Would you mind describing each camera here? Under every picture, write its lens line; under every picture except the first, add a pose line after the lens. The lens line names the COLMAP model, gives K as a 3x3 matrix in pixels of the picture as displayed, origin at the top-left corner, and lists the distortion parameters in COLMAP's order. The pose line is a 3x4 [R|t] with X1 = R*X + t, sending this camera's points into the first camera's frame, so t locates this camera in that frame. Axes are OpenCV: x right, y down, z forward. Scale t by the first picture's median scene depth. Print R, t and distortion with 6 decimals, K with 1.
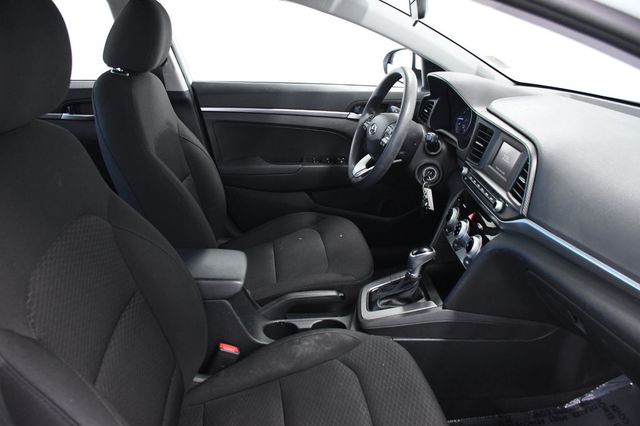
lens RADIAL K [[492.6, 0, 320.0], [0, 492.6, 213.0], [0, 0, 1]] dist [-0.156440, 0.080920]
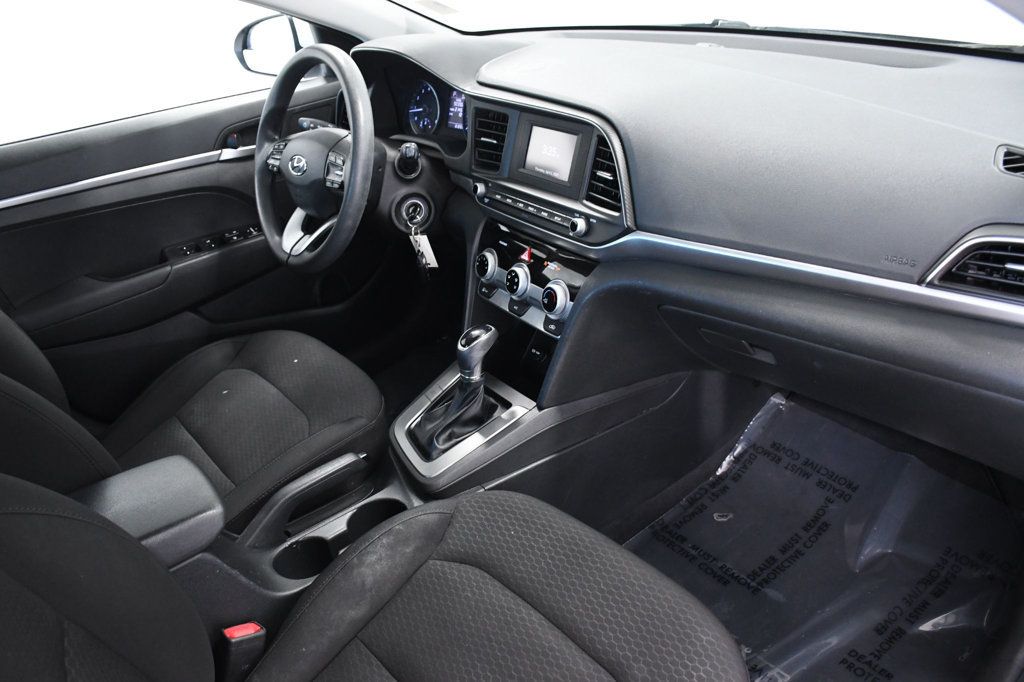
lens RADIAL K [[788.2, 0, 512.0], [0, 788.2, 341.0], [0, 0, 1]] dist [-0.156440, 0.080920]
pose [[0.835860, -0.350798, 0.422231, -0.153997], [0.312352, 0.936450, 0.159680, -0.052812], [-0.451413, -0.001586, 0.892314, 0.099744]]
